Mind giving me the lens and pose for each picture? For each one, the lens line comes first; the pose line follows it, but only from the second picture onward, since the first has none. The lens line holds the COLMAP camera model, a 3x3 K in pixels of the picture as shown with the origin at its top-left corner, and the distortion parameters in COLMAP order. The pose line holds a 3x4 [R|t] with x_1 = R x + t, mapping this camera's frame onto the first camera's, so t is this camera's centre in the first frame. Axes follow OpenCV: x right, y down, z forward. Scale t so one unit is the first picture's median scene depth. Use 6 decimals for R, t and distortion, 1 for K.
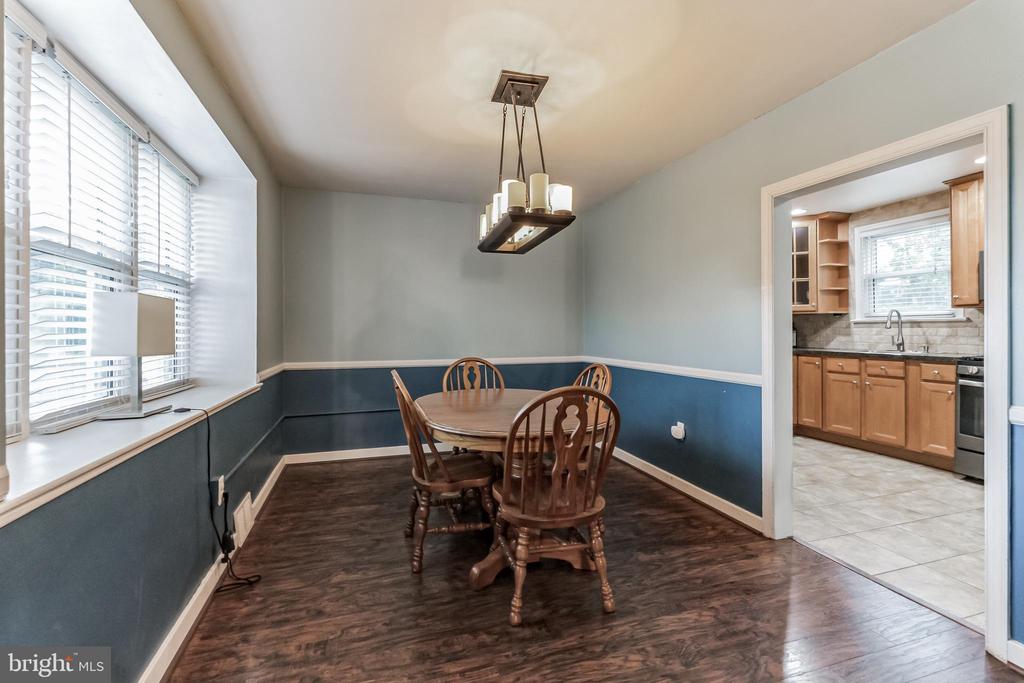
lens RADIAL K [[457.7, 0, 510.1], [0, 457.7, 329.7], [0, 0, 1]] dist [-0.001690, 0.001019]
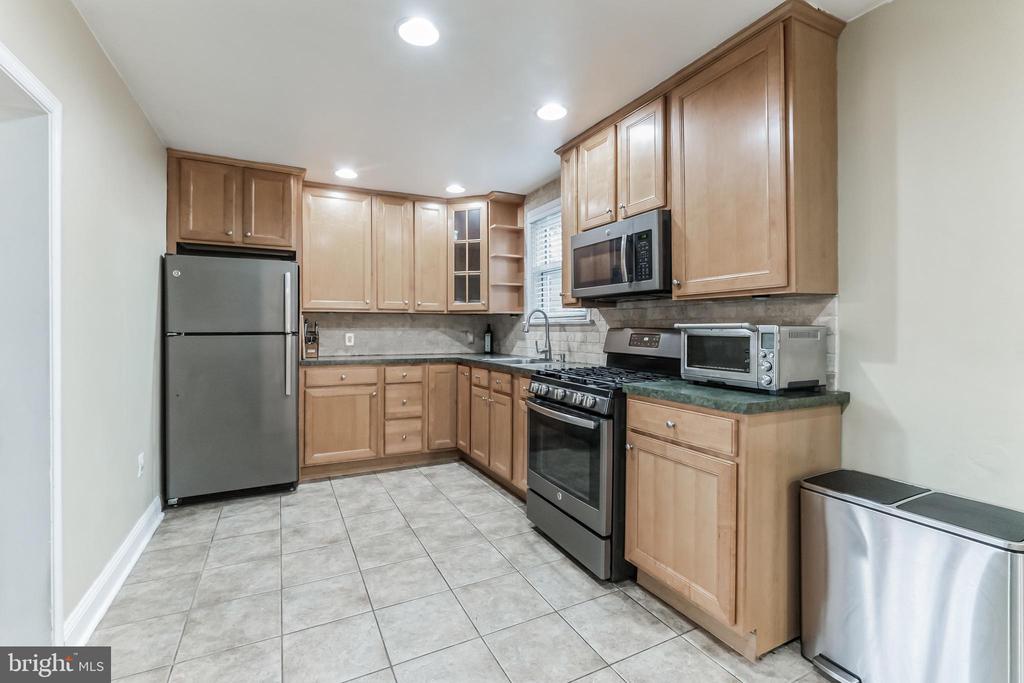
lens RADIAL K [[457.7, 0, 506.8], [0, 457.7, 332.2], [0, 0, 1]] dist [-0.001690, 0.001019]
pose [[0.988563, 0.003876, 0.150758, 0.725485], [-0.005030, 0.999961, 0.007270, -0.009528], [-0.150724, -0.007945, 0.988544, 0.209935]]
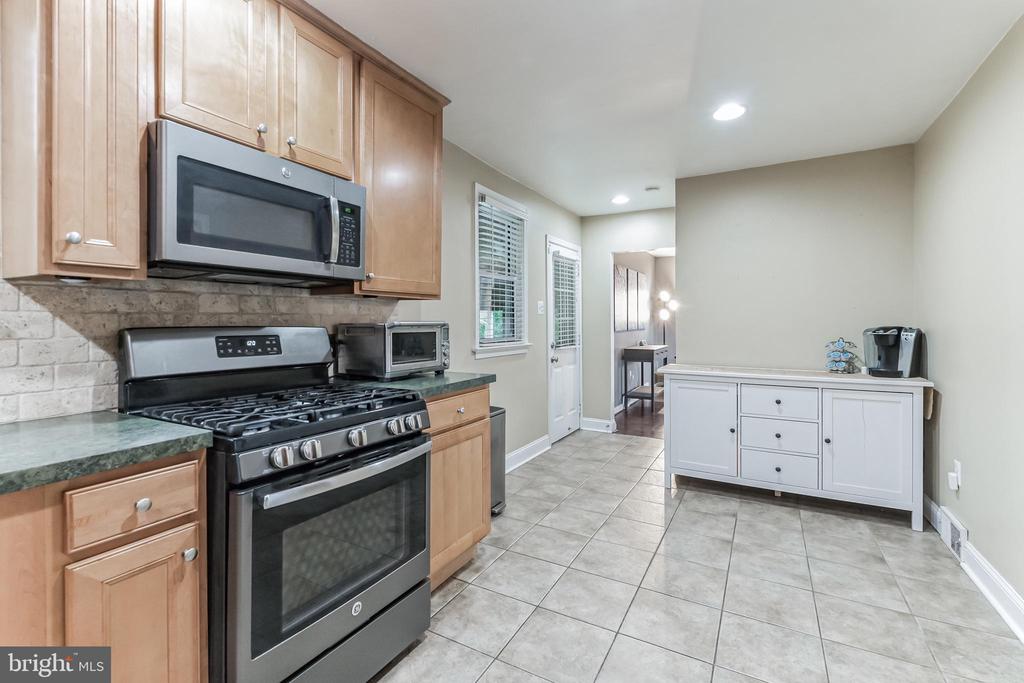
lens RADIAL K [[457.7, 0, 515.4], [0, 457.7, 322.9], [0, 0, 1]] dist [-0.001690, 0.001019]
pose [[-0.686118, 0.004498, 0.727476, 0.536285], [0.007018, 0.999975, 0.000437, -0.013637], [-0.727456, 0.005405, -0.686133, 0.951256]]
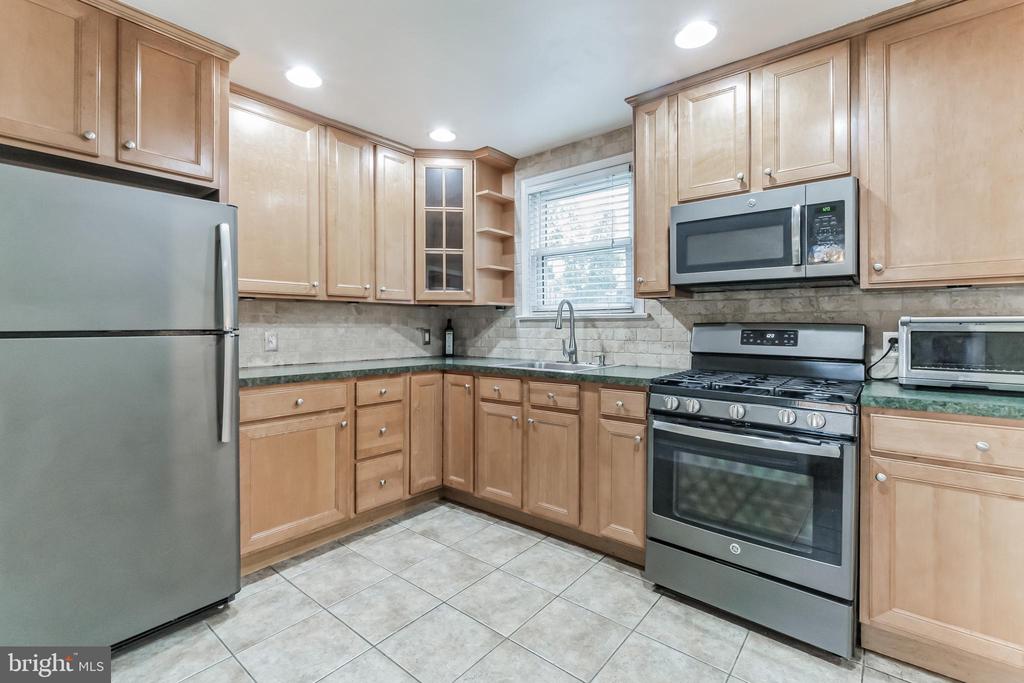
lens RADIAL K [[457.7, 0, 506.0], [0, 457.7, 327.0], [0, 0, 1]] dist [-0.001690, 0.001019]
pose [[0.843662, 0.003299, 0.536865, 0.454835], [-0.003420, 0.999994, -0.000770, -0.005104], [-0.536864, -0.001187, 0.843668, 0.538809]]
